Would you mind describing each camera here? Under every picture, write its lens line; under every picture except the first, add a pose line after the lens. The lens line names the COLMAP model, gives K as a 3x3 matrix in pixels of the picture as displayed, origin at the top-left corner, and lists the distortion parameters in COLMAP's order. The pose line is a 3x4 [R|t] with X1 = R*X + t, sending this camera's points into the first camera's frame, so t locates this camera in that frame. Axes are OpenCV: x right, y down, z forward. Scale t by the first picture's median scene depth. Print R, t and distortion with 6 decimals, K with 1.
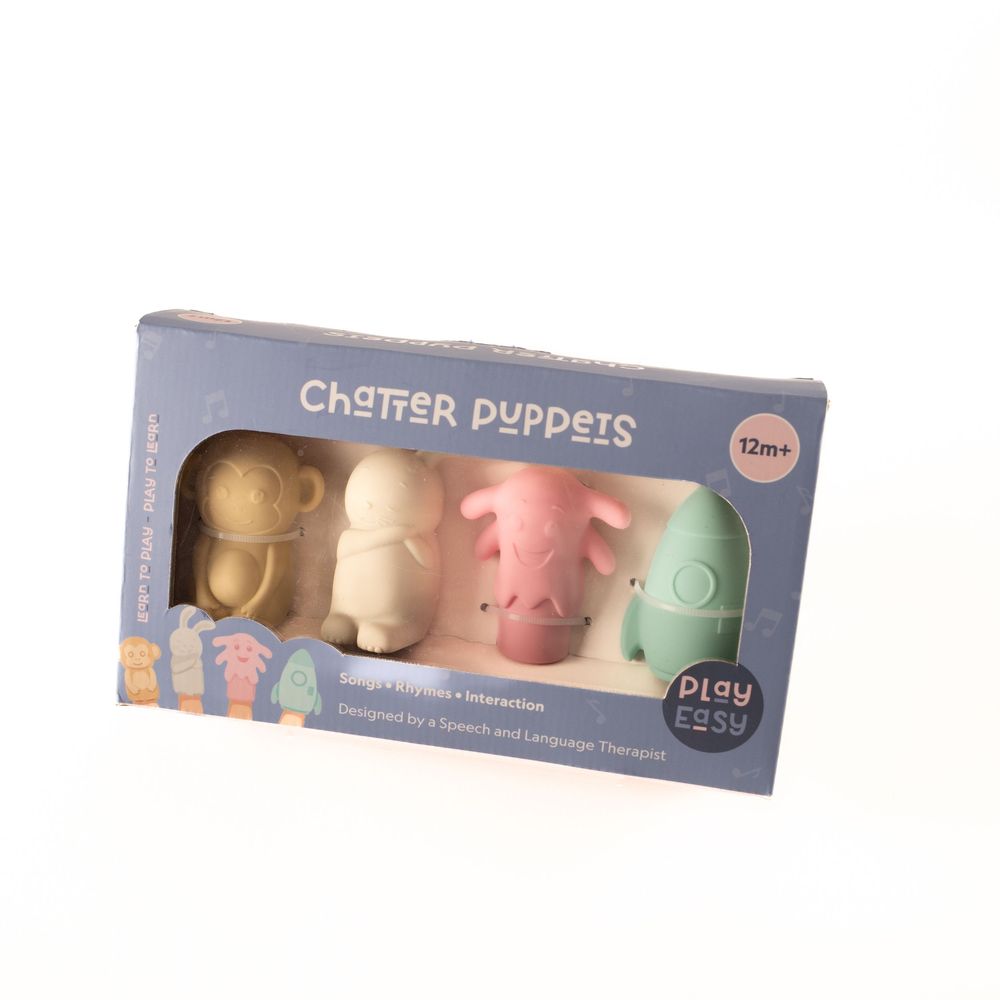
lens RADIAL K [[1489.1, 0, 500.0], [0, 1489.1, 500.0], [0, 0, 1]] dist [-0.085717, 0.069691]
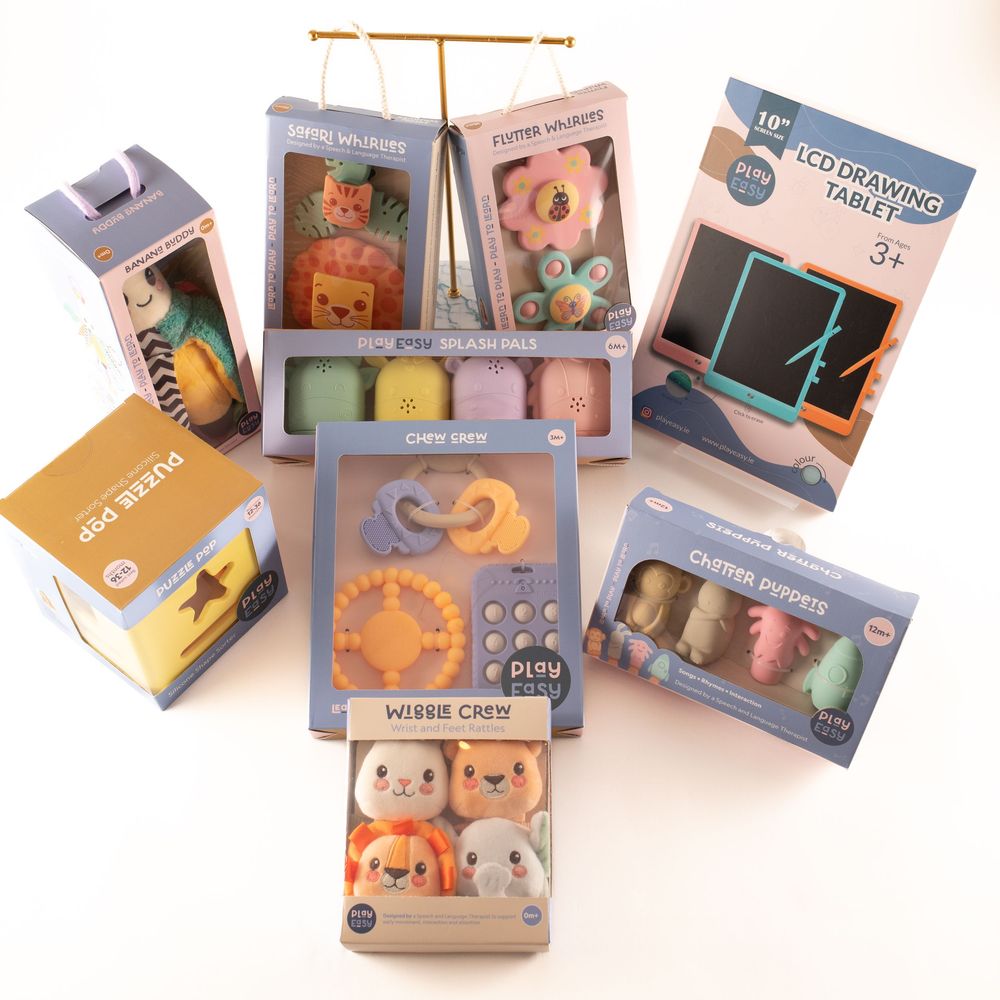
lens RADIAL K [[1489.1, 0, 500.0], [0, 1489.1, 500.0], [0, 0, 1]] dist [-0.085717, 0.069691]
pose [[0.951161, 0.241020, -0.192880, 0.010421], [-0.203052, 0.959112, 0.197166, -0.553970], [0.232514, -0.148372, 0.961209, -1.299902]]
